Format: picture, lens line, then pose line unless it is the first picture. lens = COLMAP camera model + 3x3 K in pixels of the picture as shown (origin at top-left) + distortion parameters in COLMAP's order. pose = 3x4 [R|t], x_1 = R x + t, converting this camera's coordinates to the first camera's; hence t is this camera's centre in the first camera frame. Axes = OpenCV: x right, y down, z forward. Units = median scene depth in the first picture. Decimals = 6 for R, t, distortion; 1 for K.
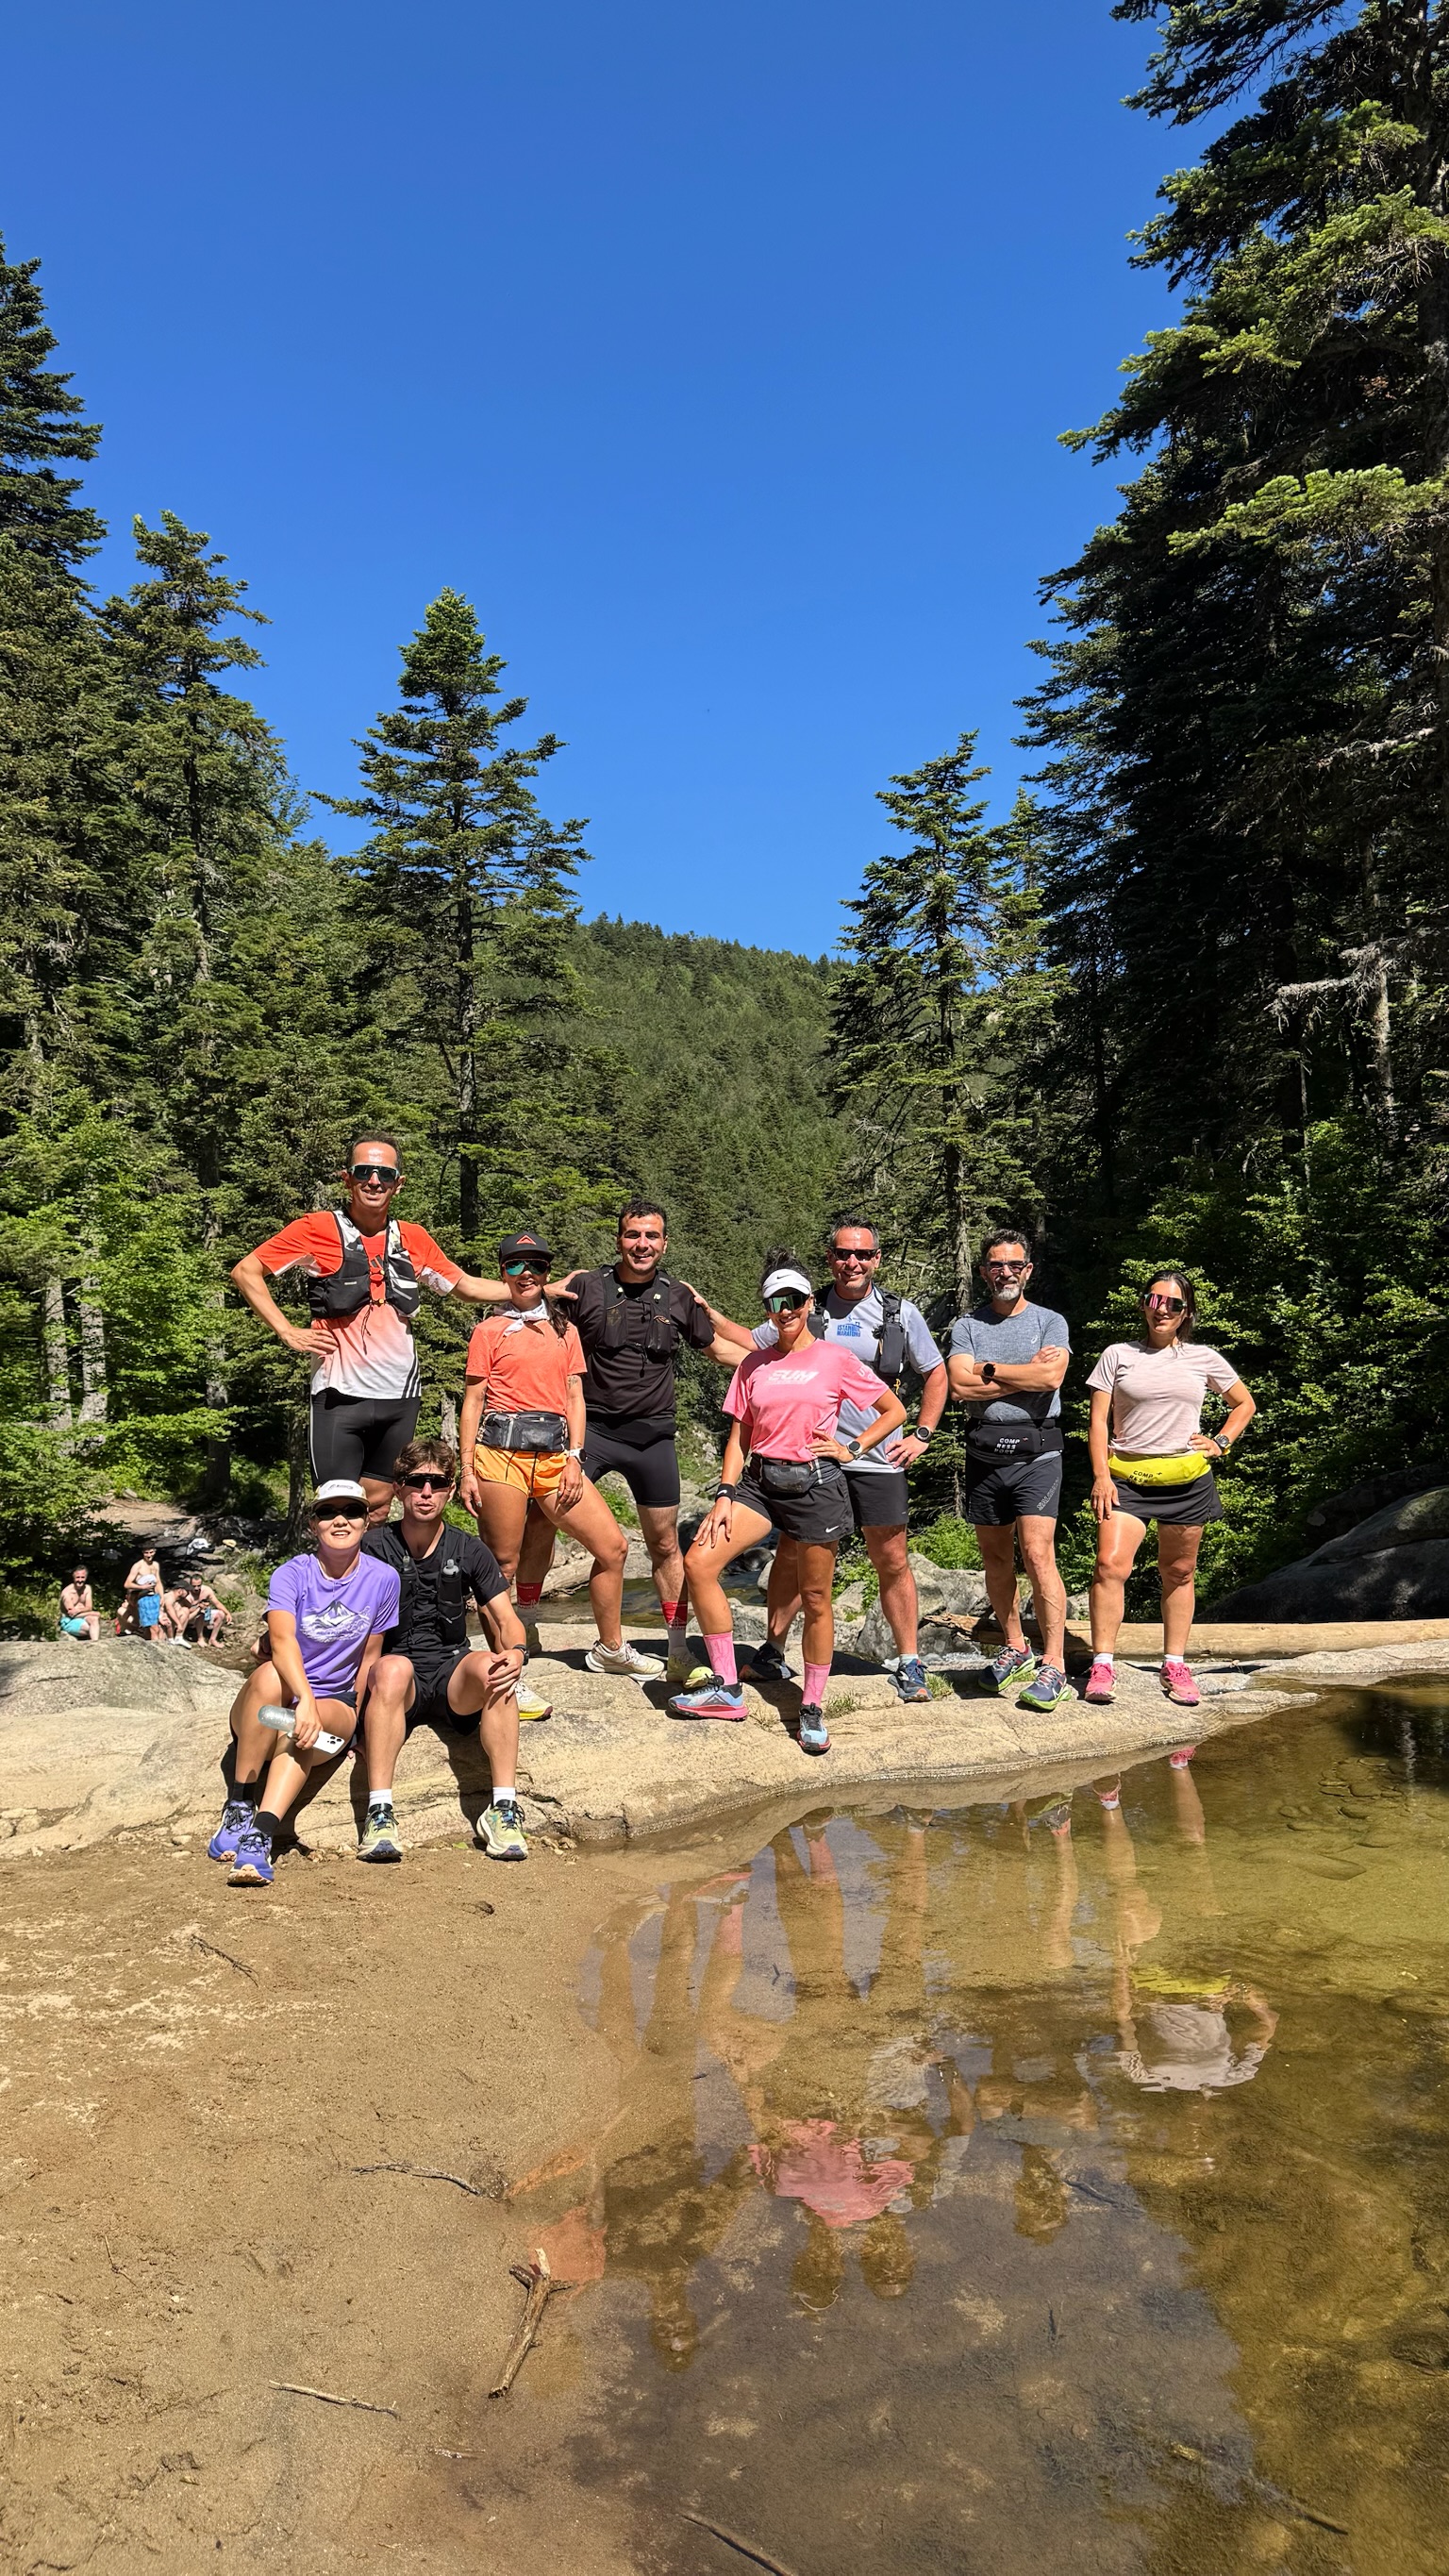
lens RADIAL K [[1832.2, 0, 729.7], [0, 1832.2, 1305.6], [0, 0, 1]] dist [0.090762, -0.114439]
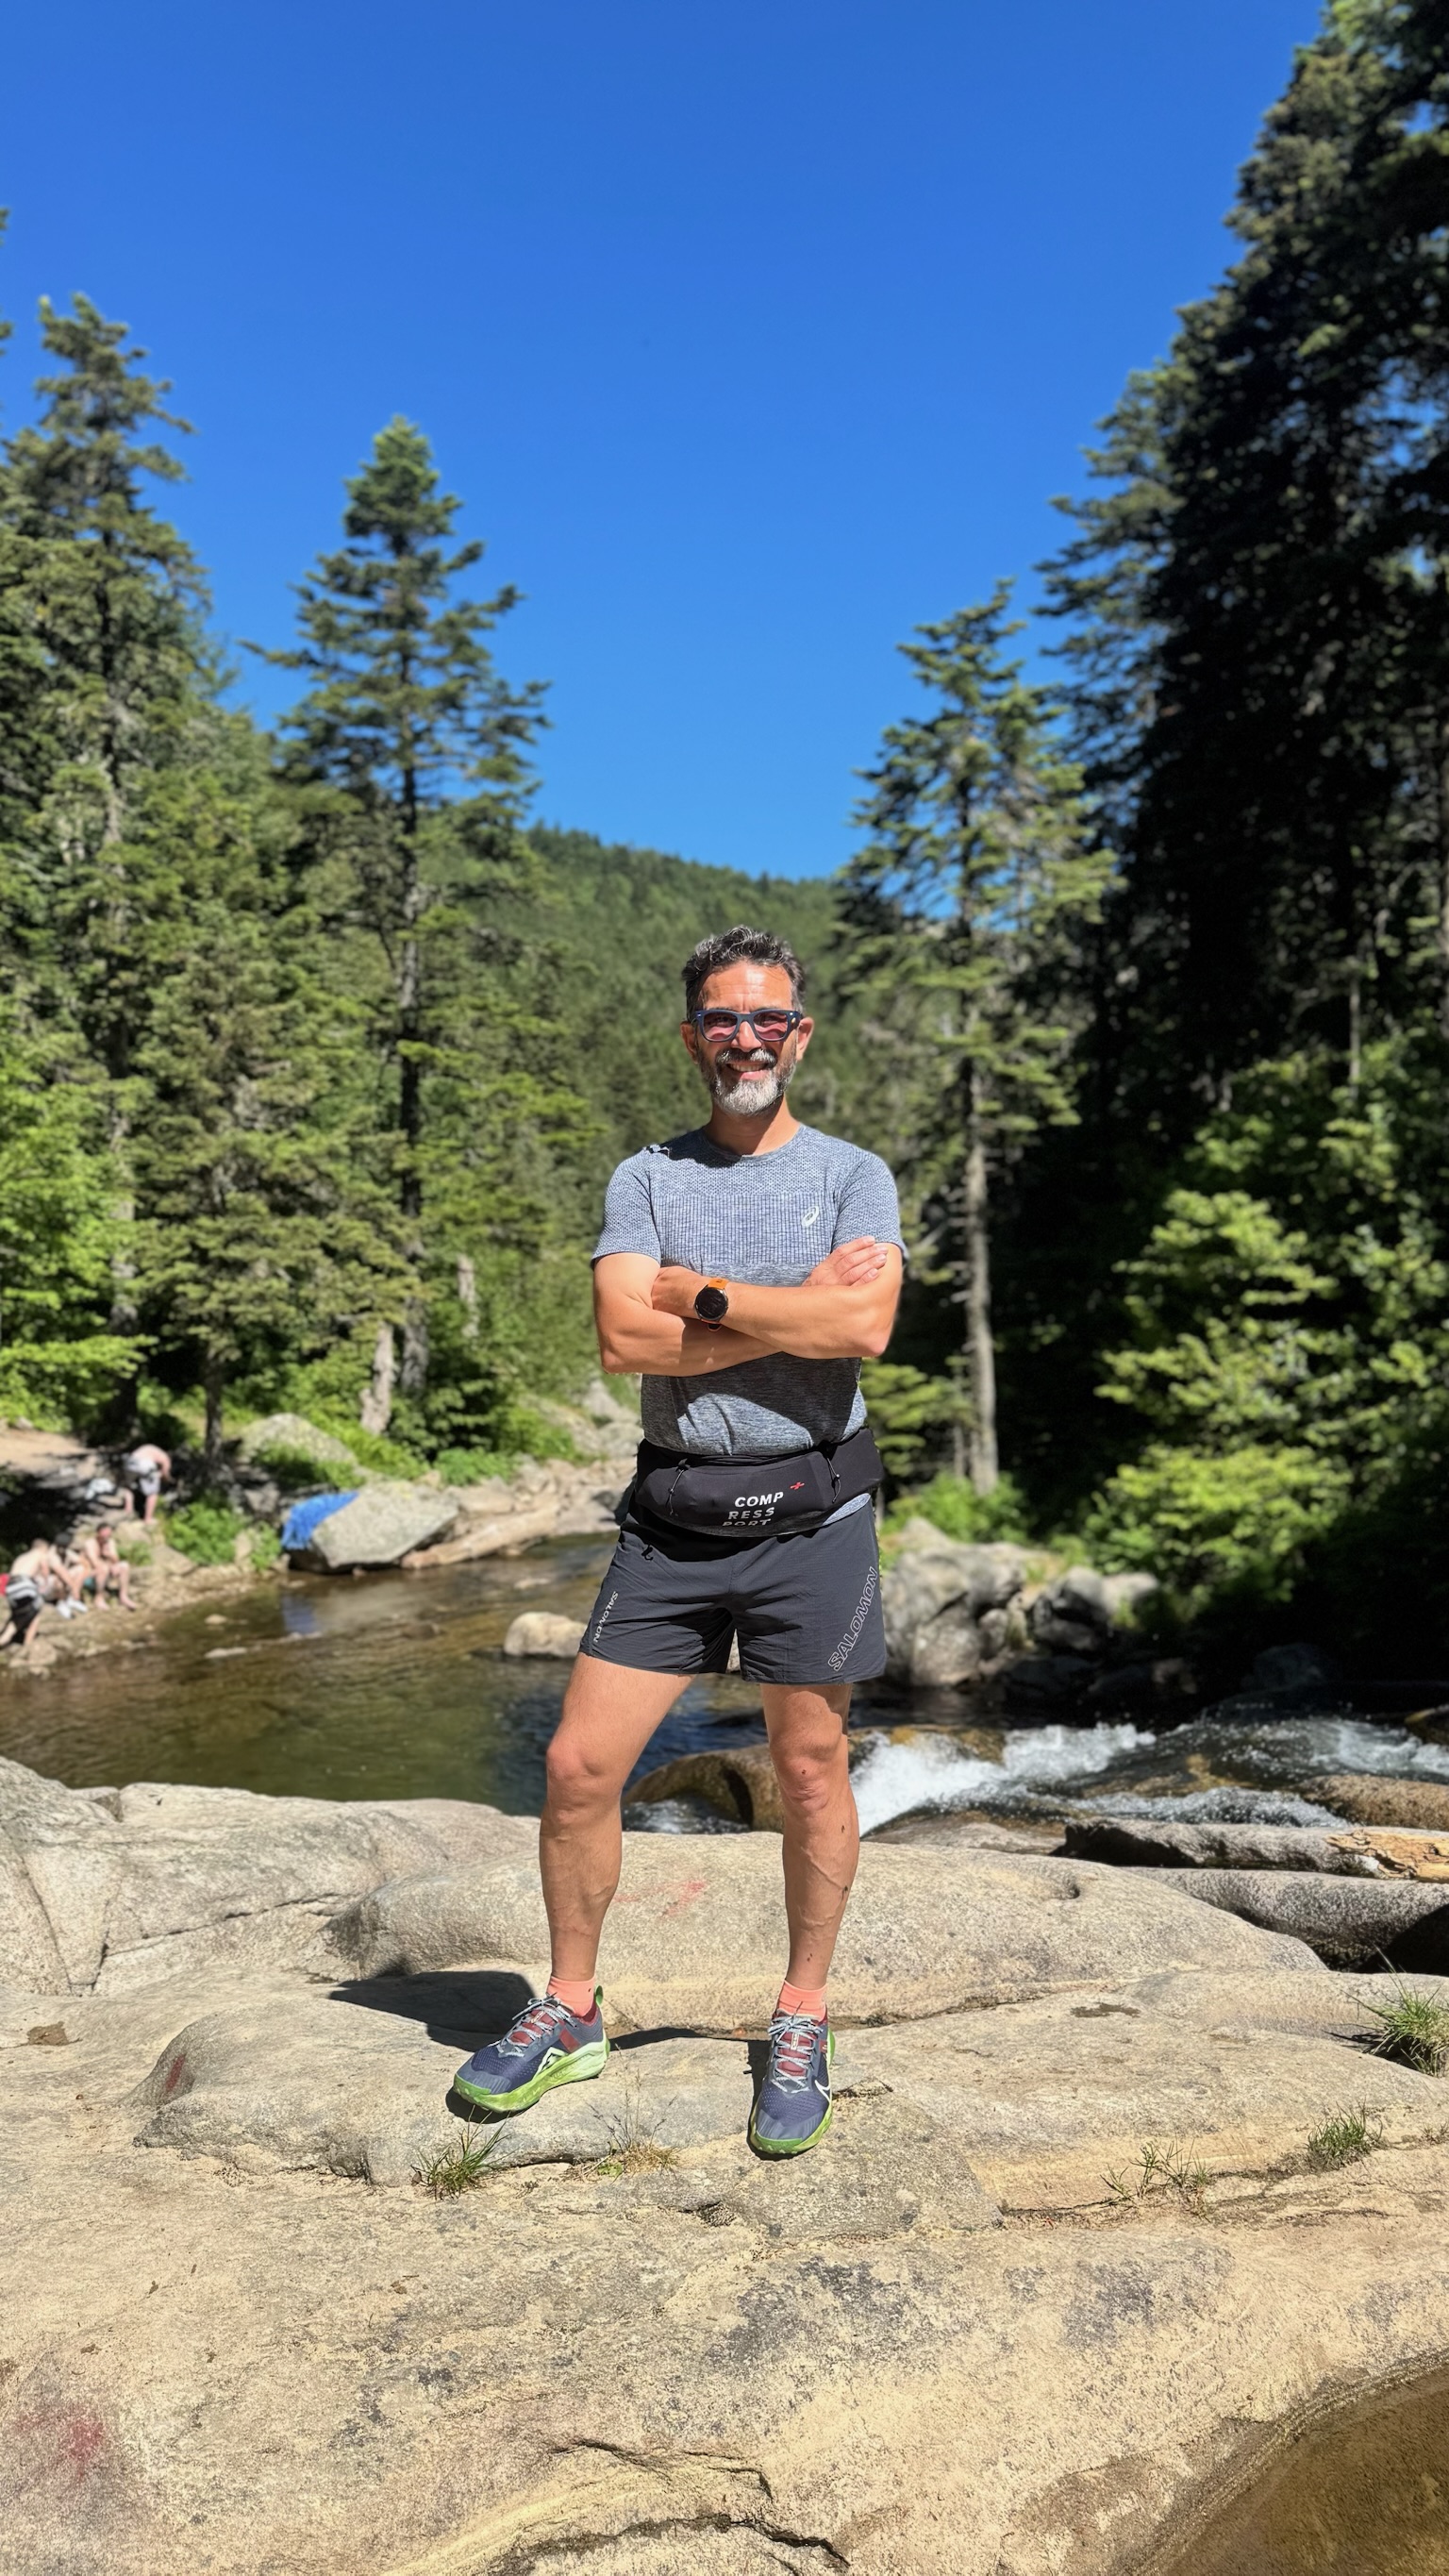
lens RADIAL K [[1832.2, 0, 714.9], [0, 1832.2, 1312.9], [0, 0, 1]] dist [0.090762, -0.114439]
pose [[0.999094, 0.026166, 0.033566, -0.025645], [-0.027715, 0.998530, 0.046572, -0.002636], [-0.032298, -0.047460, 0.998351, 0.113041]]
